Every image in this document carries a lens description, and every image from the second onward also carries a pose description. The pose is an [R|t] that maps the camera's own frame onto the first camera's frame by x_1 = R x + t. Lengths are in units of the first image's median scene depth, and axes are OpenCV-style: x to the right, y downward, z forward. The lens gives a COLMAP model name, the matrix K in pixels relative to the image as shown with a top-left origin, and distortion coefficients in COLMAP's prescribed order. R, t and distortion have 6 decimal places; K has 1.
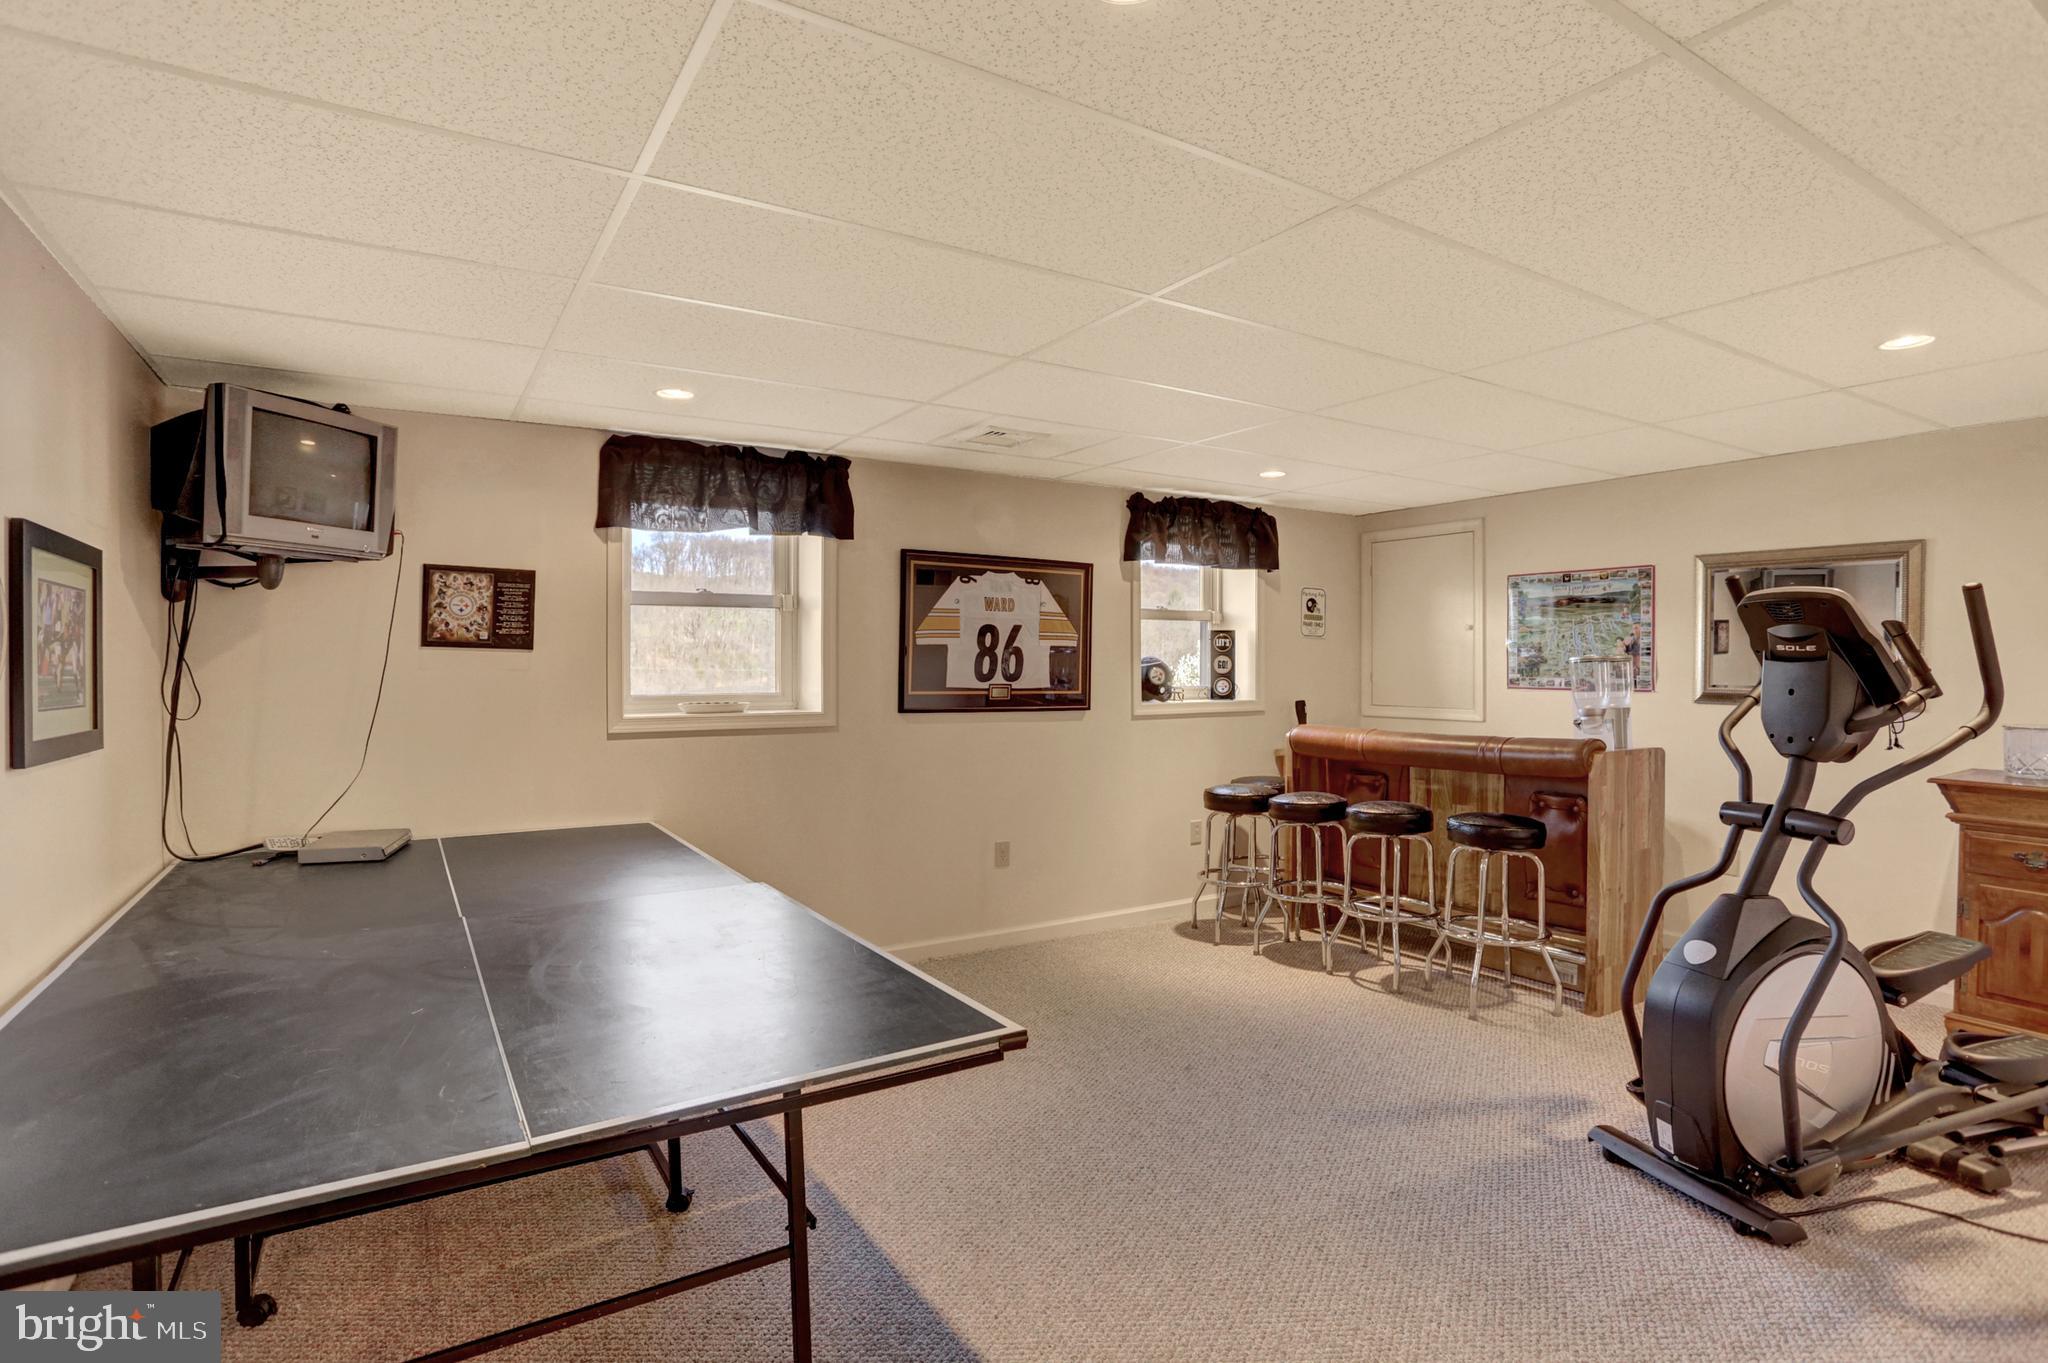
lens RADIAL K [[1009.3, 0, 1002.1], [0, 1009.3, 673.3], [0, 0, 1]] dist [-0.071077, 0.030300]
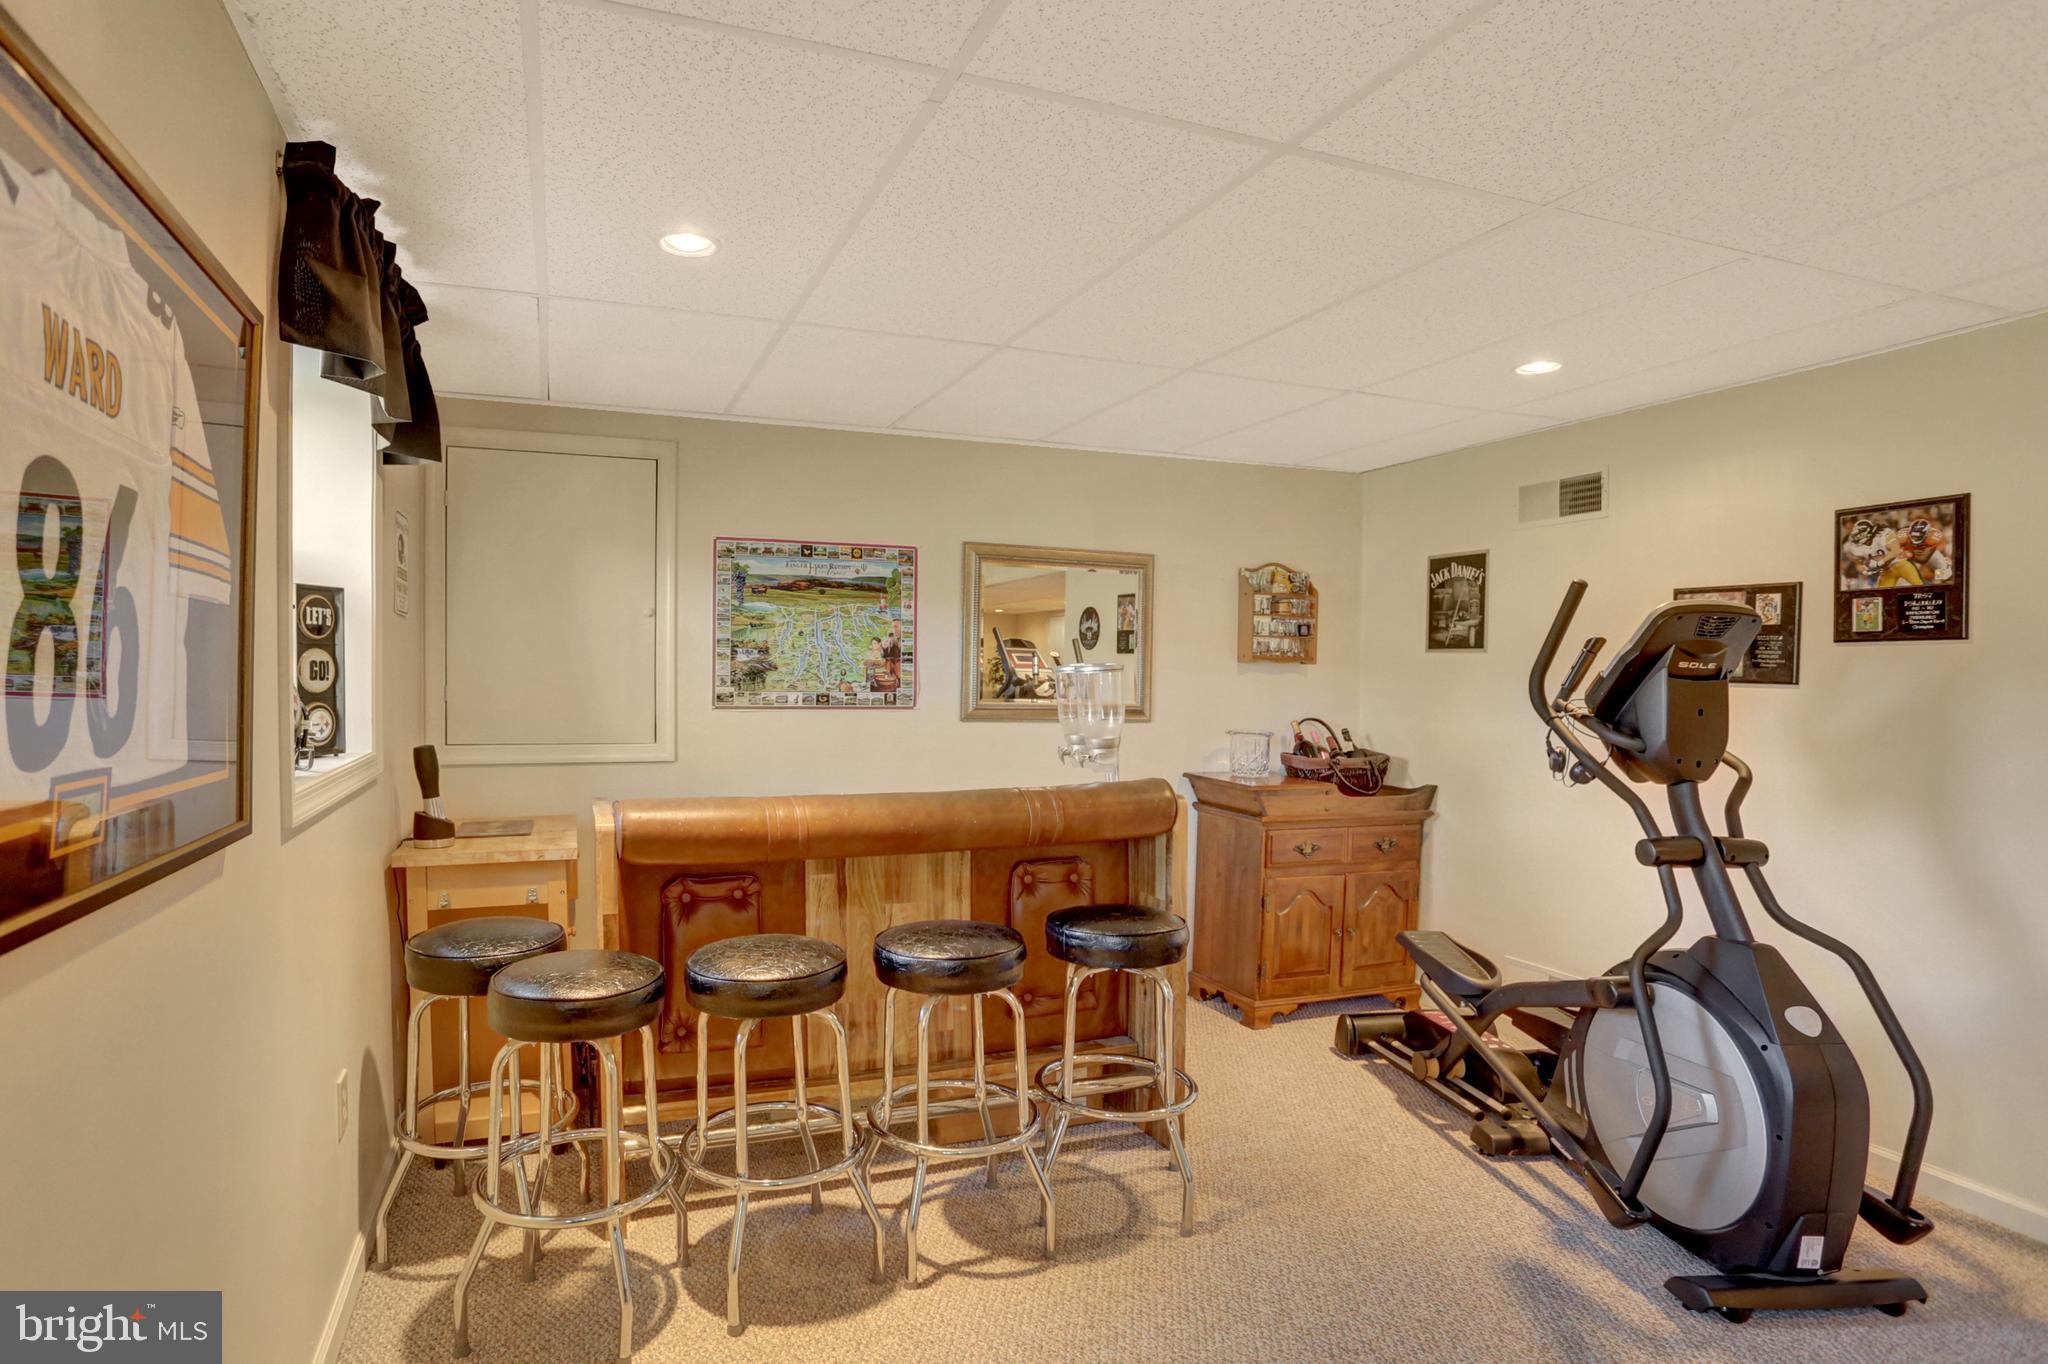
lens RADIAL K [[1063.0, 0, 998.4], [0, 1063.0, 698.4], [0, 0, 1]] dist [-0.084959, 0.044771]
pose [[0.208520, -0.020693, 0.977799, -0.149263], [-0.000615, 0.999773, 0.021290, -0.007317], [-0.978018, -0.005041, 0.208460, 0.736827]]
